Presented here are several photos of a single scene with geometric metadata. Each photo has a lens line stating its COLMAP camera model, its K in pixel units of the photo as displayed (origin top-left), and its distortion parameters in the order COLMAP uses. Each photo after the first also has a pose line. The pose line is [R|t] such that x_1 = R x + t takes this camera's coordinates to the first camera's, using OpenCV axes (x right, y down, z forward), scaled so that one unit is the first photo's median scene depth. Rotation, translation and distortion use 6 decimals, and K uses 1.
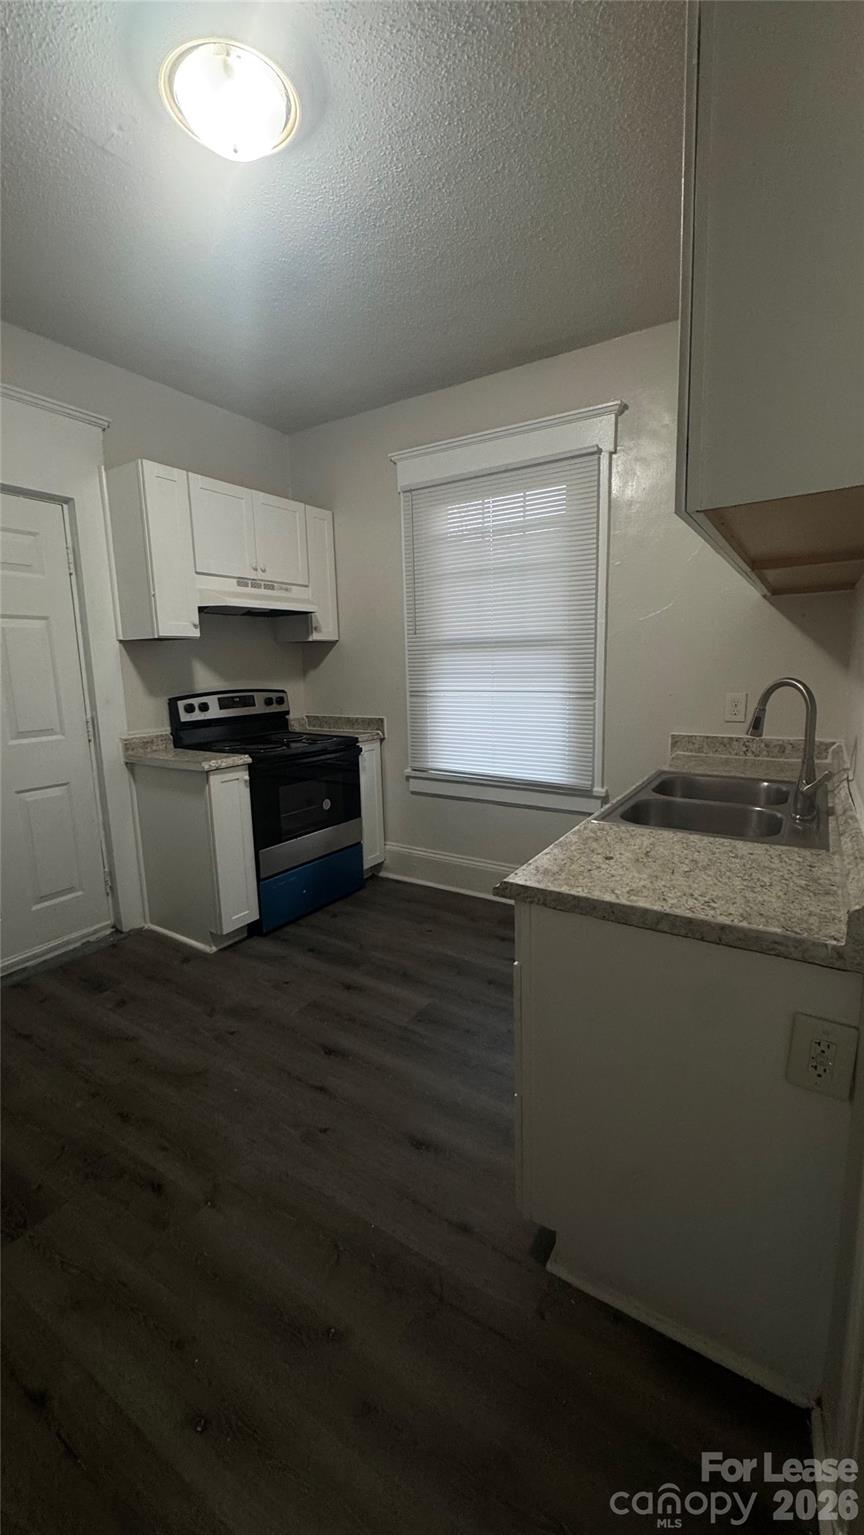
lens RADIAL K [[611.3, 0, 432.9], [0, 611.3, 766.6], [0, 0, 1]] dist [-0.002518, 0.000780]
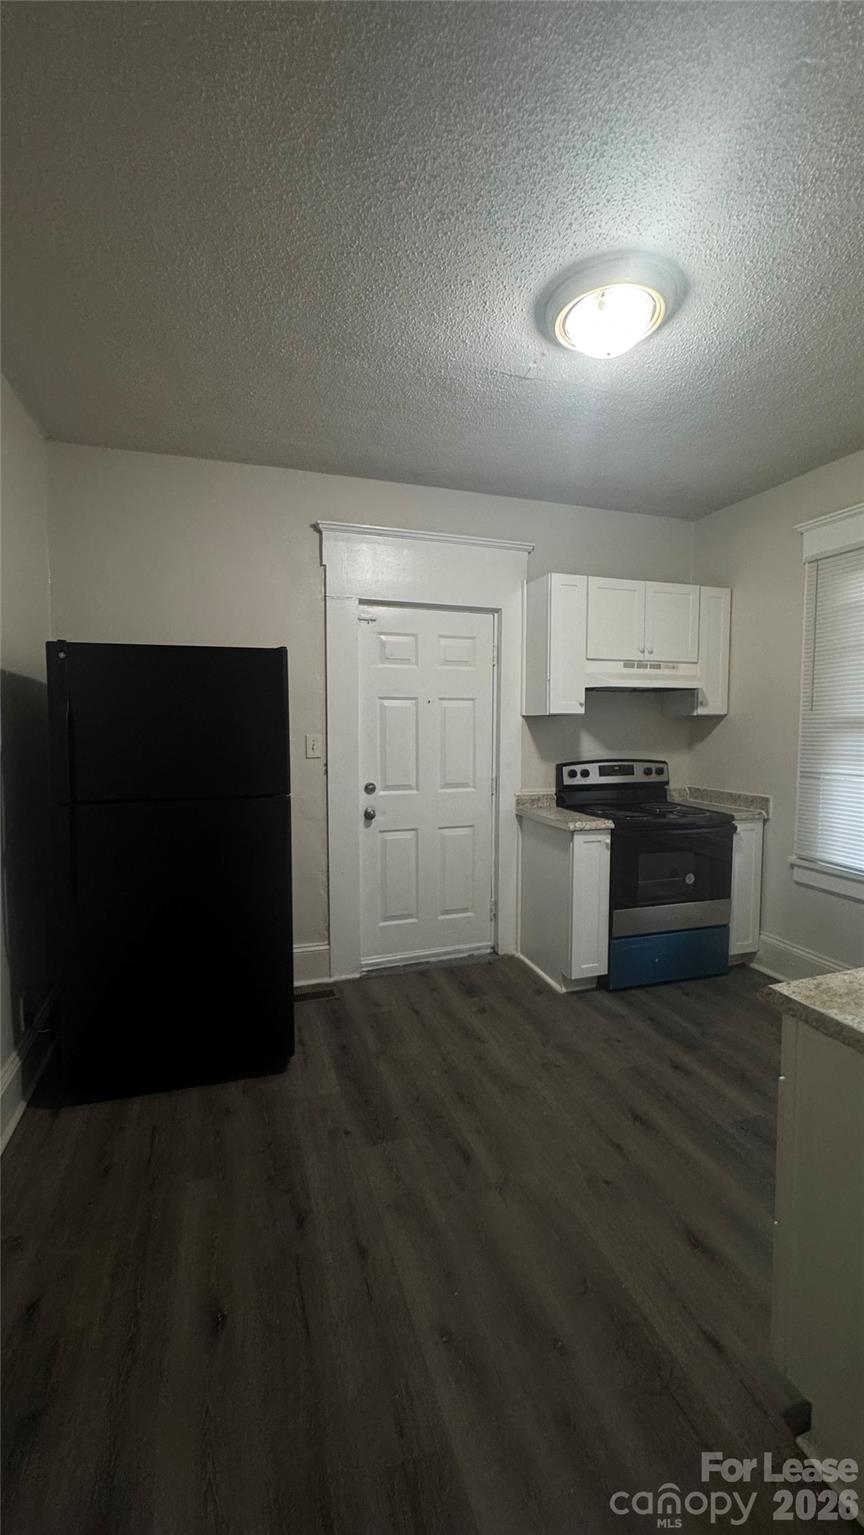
lens RADIAL K [[611.3, 0, 434.9], [0, 611.3, 768.6], [0, 0, 1]] dist [-0.002518, 0.000780]
pose [[0.780729, 0.067974, -0.621161, 0.126585], [-0.123180, 0.991302, -0.046345, -0.022431], [0.612608, 0.112698, 0.782311, -0.064869]]
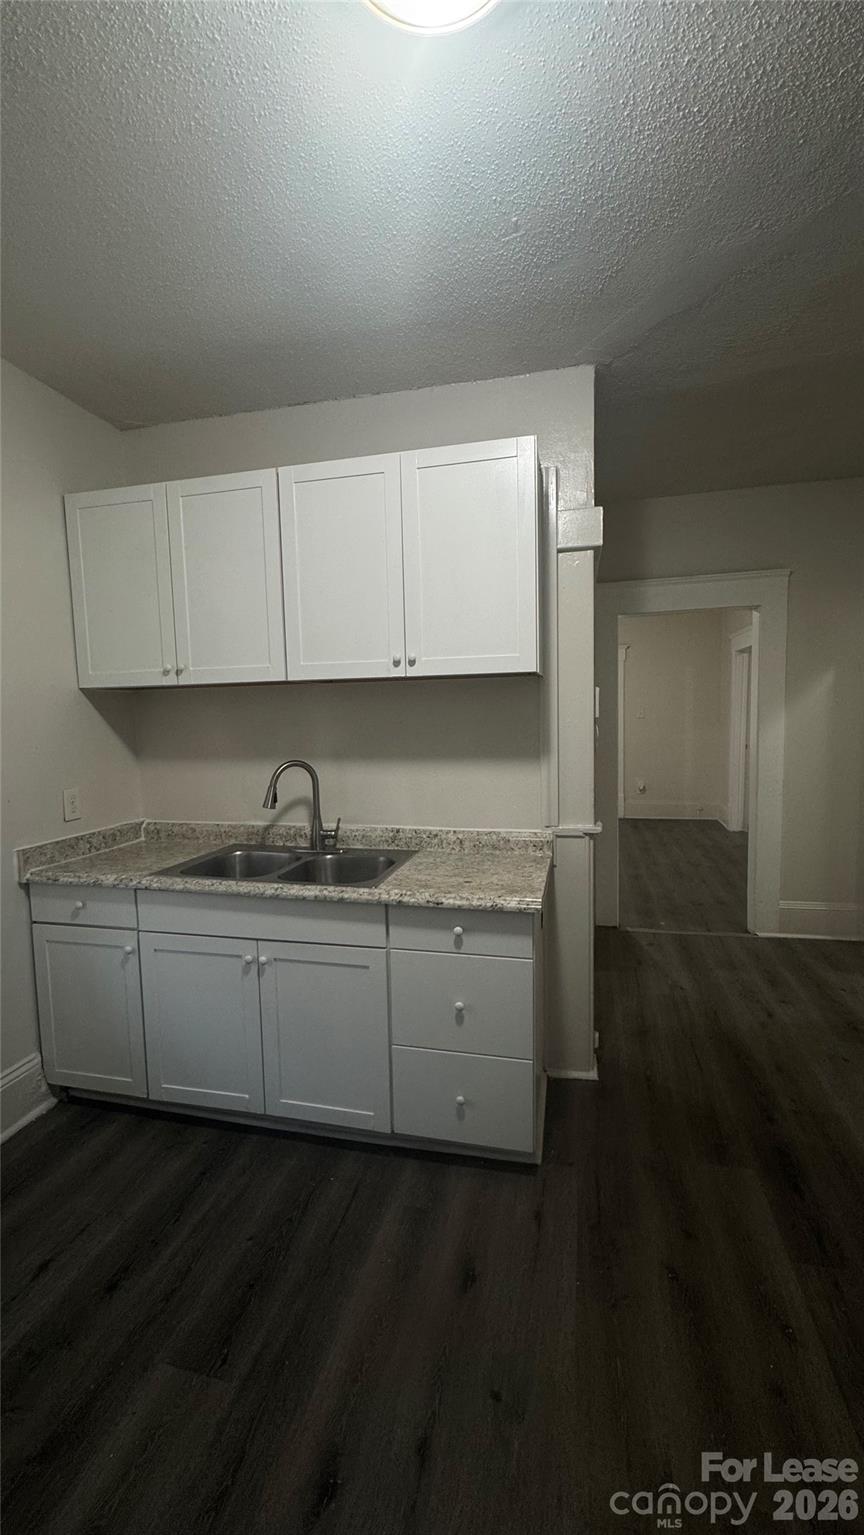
lens RADIAL K [[611.3, 0, 435.2], [0, 611.3, 771.3], [0, 0, 1]] dist [-0.002518, 0.000780]
pose [[-0.319012, -0.057427, 0.946009, -0.503896], [0.190460, 0.973915, 0.123348, -0.144209], [-0.928416, 0.219527, -0.299752, 0.709024]]
